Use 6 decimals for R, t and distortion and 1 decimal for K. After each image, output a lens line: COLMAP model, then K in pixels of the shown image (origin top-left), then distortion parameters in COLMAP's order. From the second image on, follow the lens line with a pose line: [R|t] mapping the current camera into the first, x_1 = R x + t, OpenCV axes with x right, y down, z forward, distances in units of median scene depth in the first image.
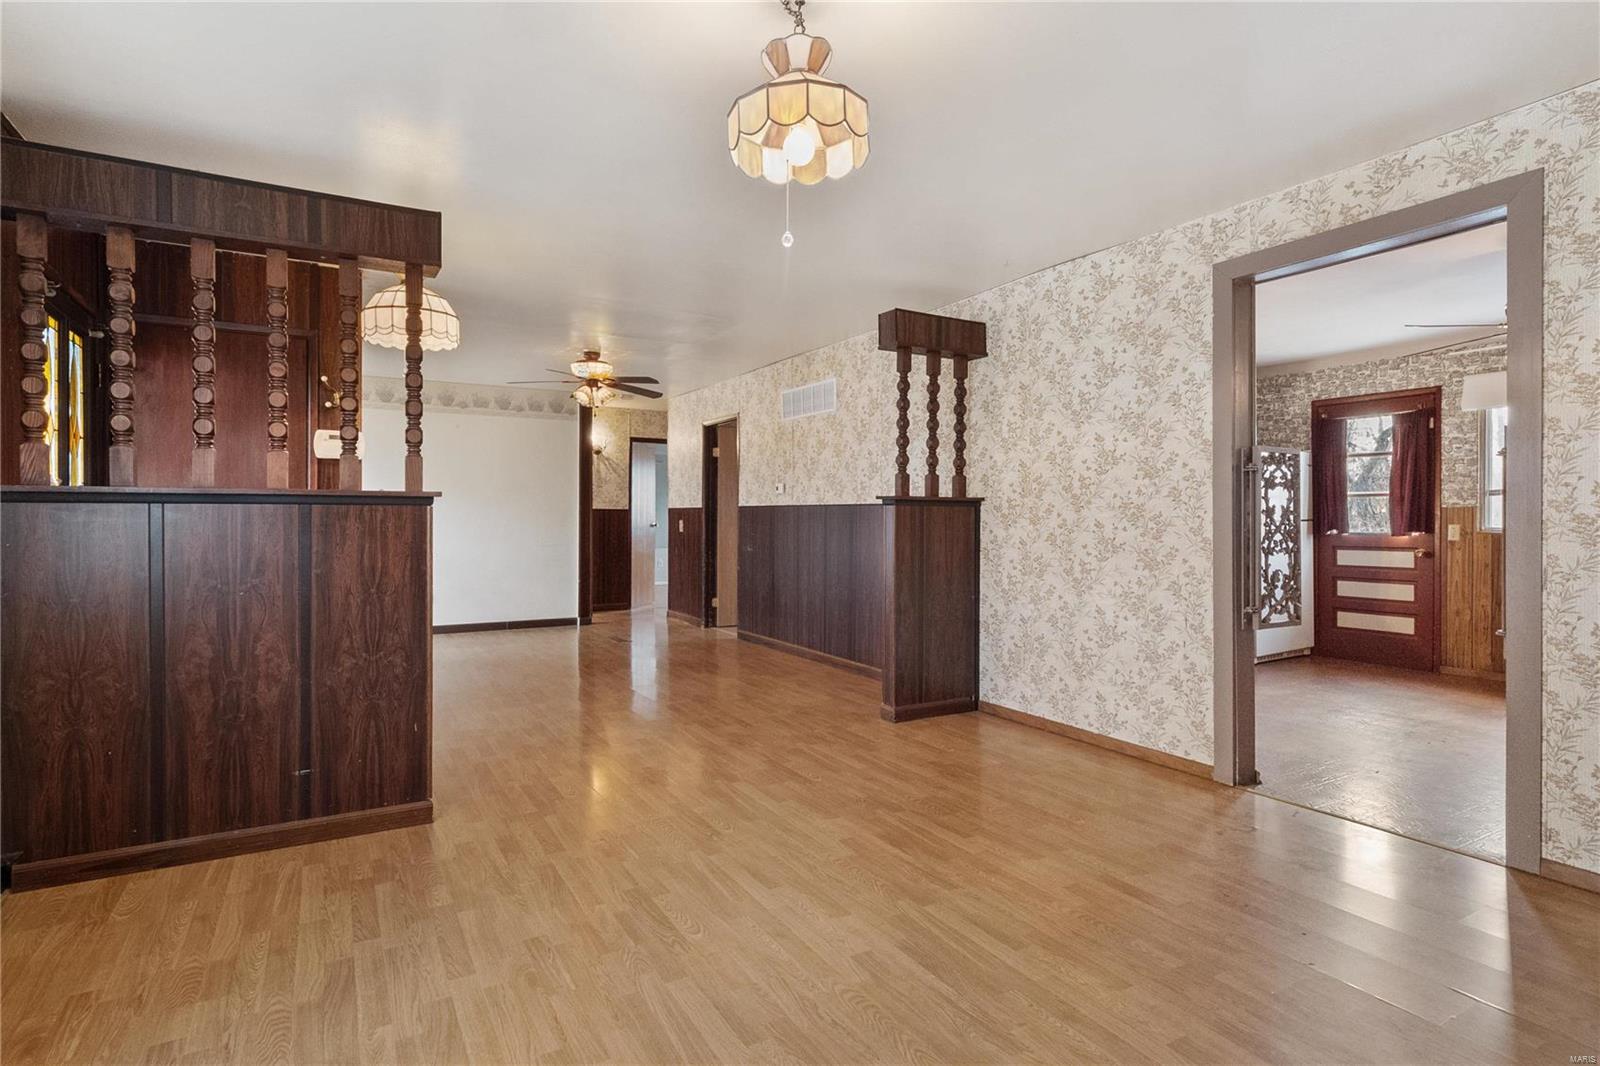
lens RADIAL K [[828.8, 0, 805.0], [0, 828.8, 528.3], [0, 0, 1]] dist [-0.006278, -0.002626]
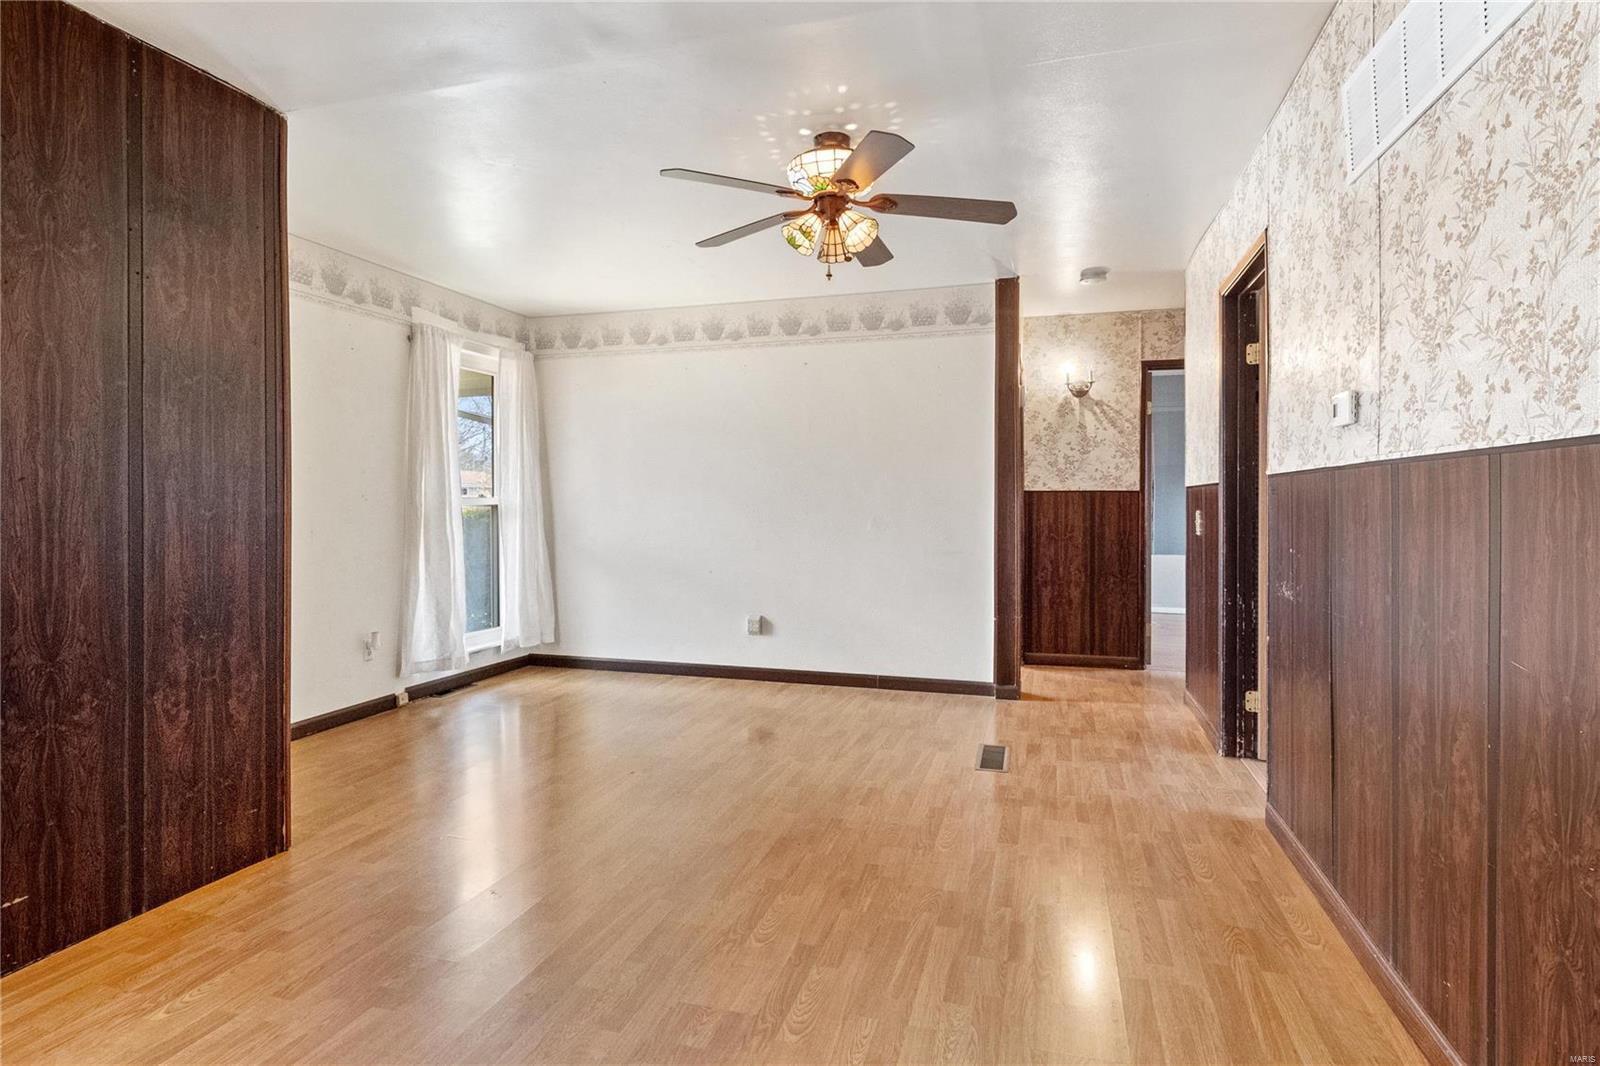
lens RADIAL K [[828.8, 0, 806.7], [0, 828.8, 521.2], [0, 0, 1]] dist [-0.006278, -0.002626]
pose [[0.695239, 0.007696, -0.718737, 0.043153], [-0.001394, 0.999955, 0.009359, -0.007831], [0.718777, -0.005505, 0.695219, 0.540797]]
